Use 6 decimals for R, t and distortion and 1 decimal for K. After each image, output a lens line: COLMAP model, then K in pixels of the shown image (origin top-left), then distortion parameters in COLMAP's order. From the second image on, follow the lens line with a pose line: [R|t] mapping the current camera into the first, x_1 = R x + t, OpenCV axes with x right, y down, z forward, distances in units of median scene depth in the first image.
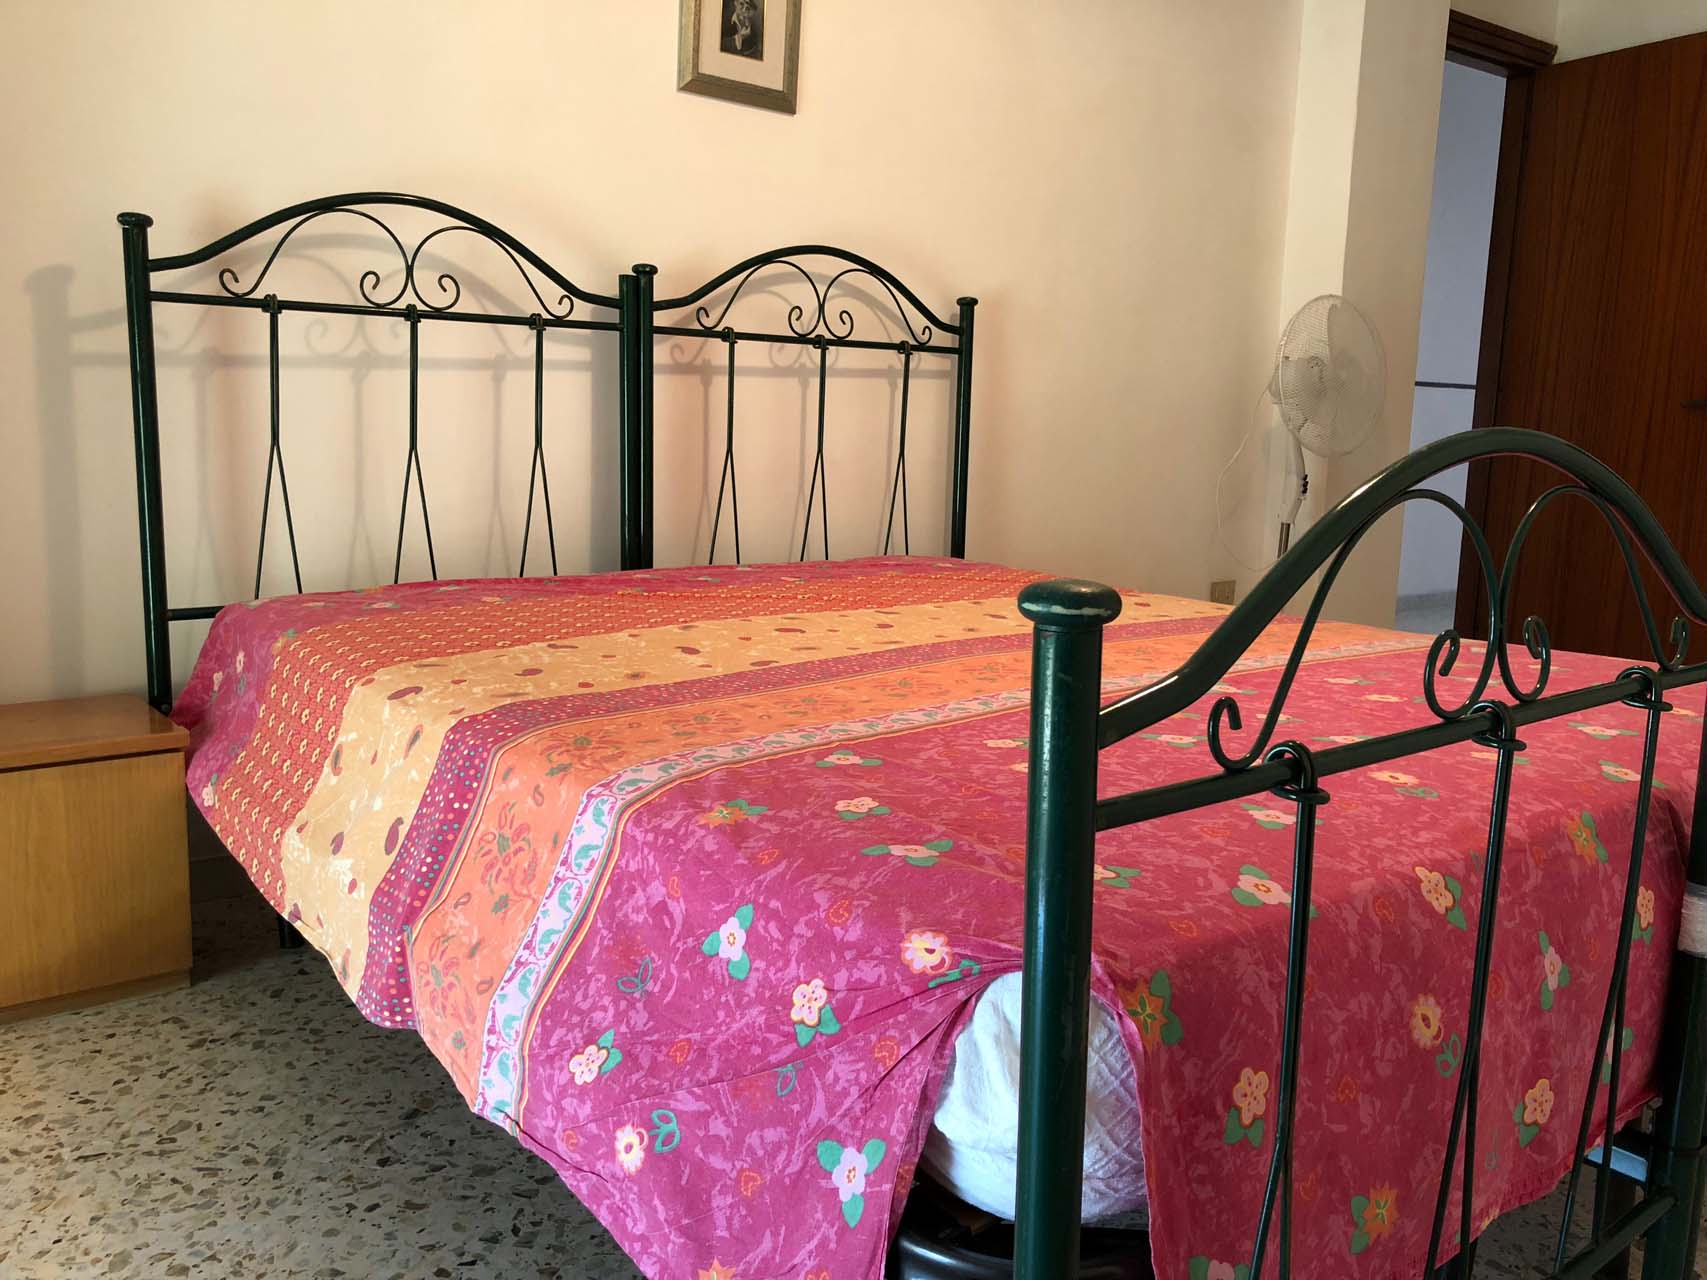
lens RADIAL K [[1389.4, 0, 844.7], [0, 1389.4, 629.3], [0, 0, 1]] dist [0.036985, -0.038322]
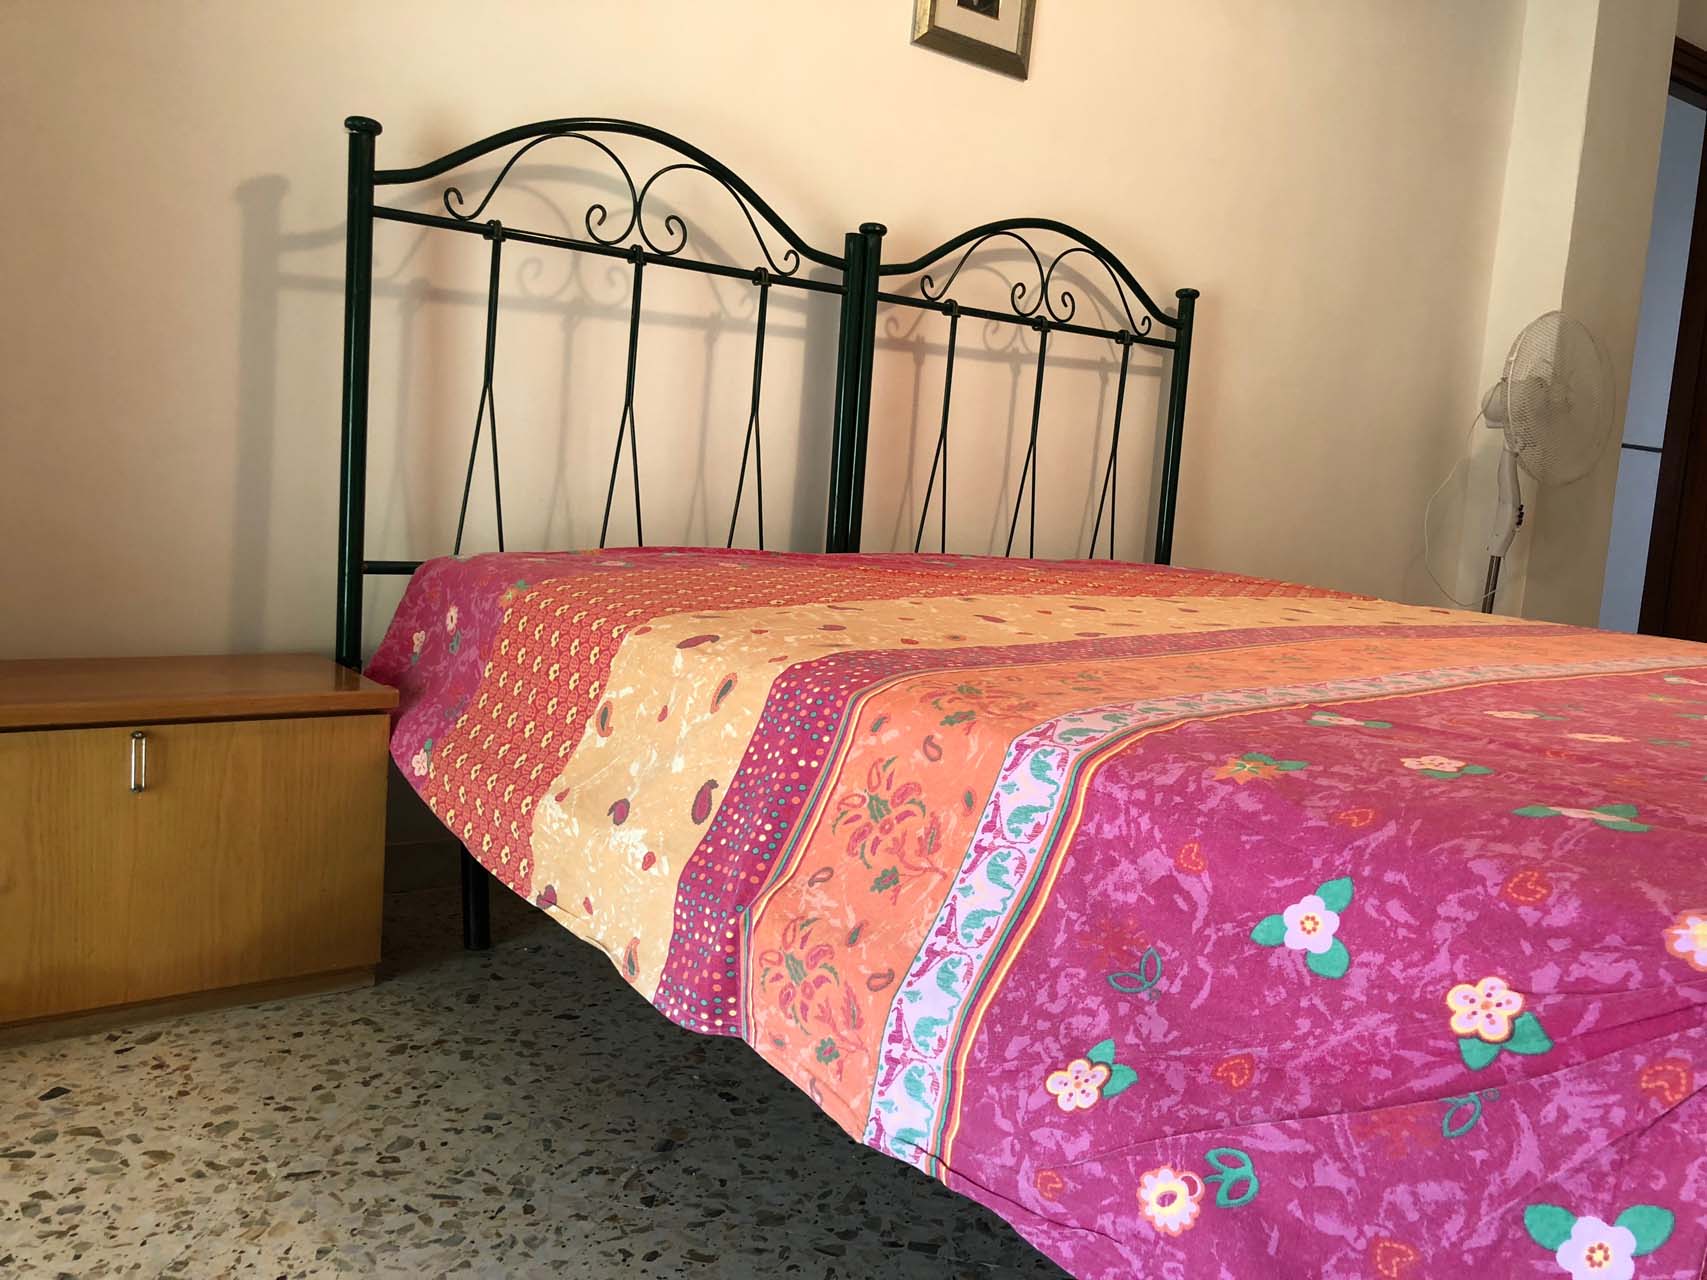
lens RADIAL K [[1389.4, 0, 843.4], [0, 1389.4, 628.3], [0, 0, 1]] dist [0.036985, -0.038322]
pose [[0.998653, 0.046967, -0.022054, -0.212520], [-0.047884, 0.997923, -0.043099, 0.071587], [0.019984, 0.044097, 0.998827, 0.157988]]
